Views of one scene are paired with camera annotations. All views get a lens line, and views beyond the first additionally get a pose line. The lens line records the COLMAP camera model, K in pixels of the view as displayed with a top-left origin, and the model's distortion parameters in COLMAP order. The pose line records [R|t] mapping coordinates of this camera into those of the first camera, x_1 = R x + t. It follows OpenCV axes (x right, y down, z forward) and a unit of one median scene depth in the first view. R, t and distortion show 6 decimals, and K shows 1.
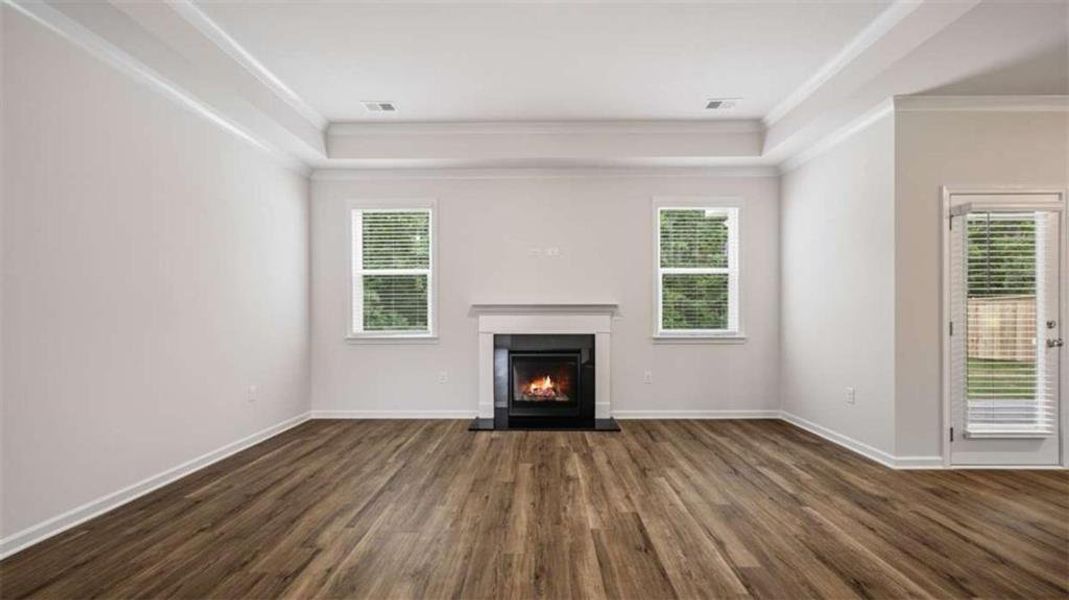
lens RADIAL K [[423.6, 0, 536.7], [0, 423.6, 315.7], [0, 0, 1]] dist [-0.000141, -0.000117]
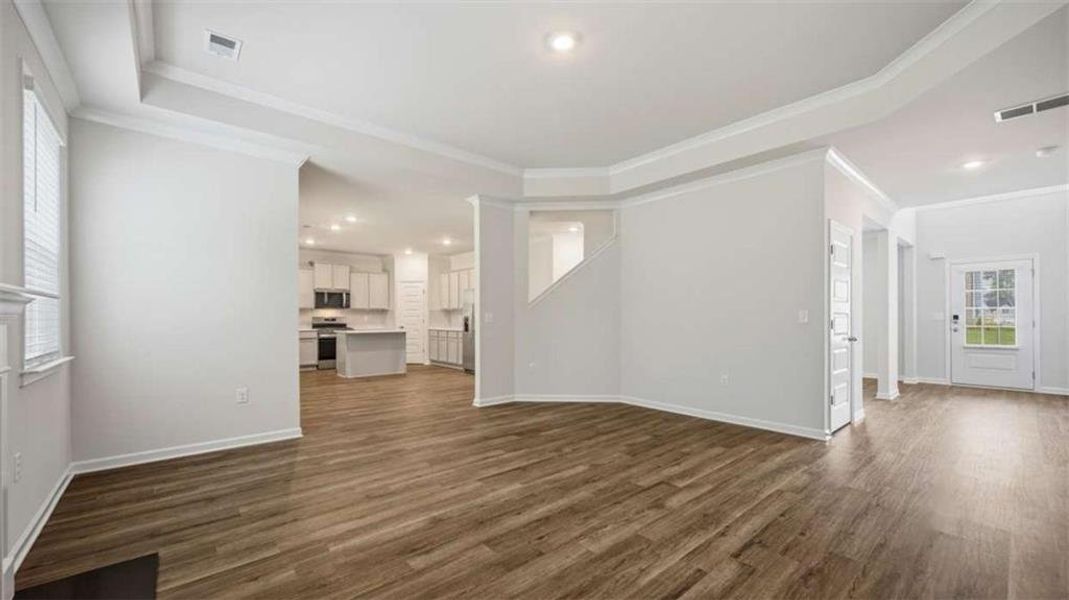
lens RADIAL K [[423.6, 0, 536.7], [0, 423.6, 315.7], [0, 0, 1]] dist [-0.000141, -0.000117]
pose [[-0.666622, 0.007819, 0.745354, -0.795037], [0.010616, 0.999943, -0.000995, -0.008943], [-0.745320, 0.007250, -0.666668, 1.678188]]
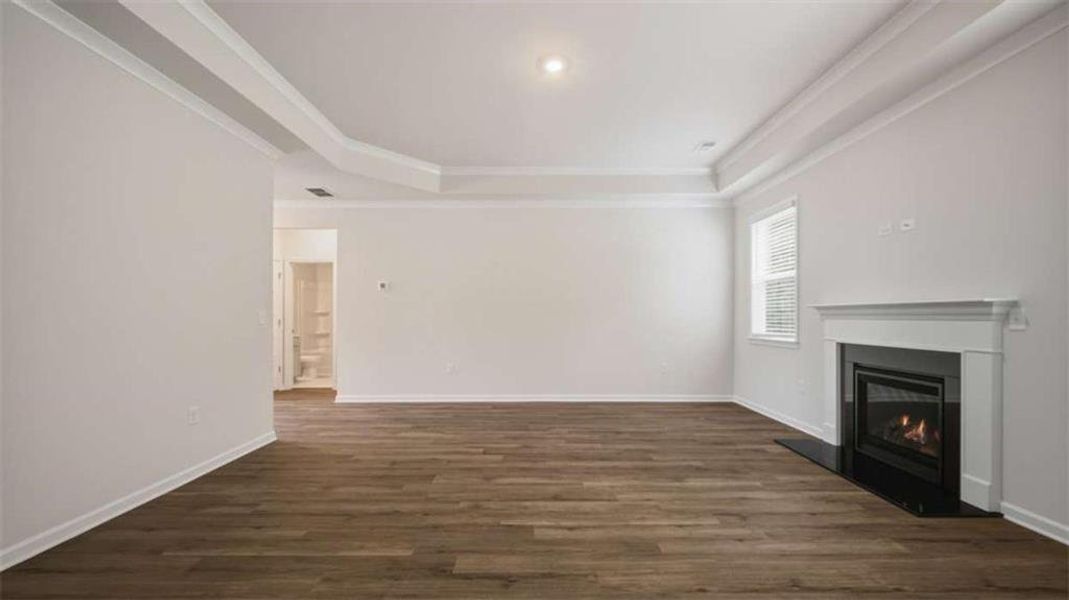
lens RADIAL K [[423.6, 0, 536.7], [0, 423.6, 315.7], [0, 0, 1]] dist [-0.000141, -0.000117]
pose [[0.022895, 0.000397, -0.999738, 1.308219], [-0.007956, 0.999968, 0.000215, -0.007364], [0.999706, 0.007949, 0.022897, 0.761676]]
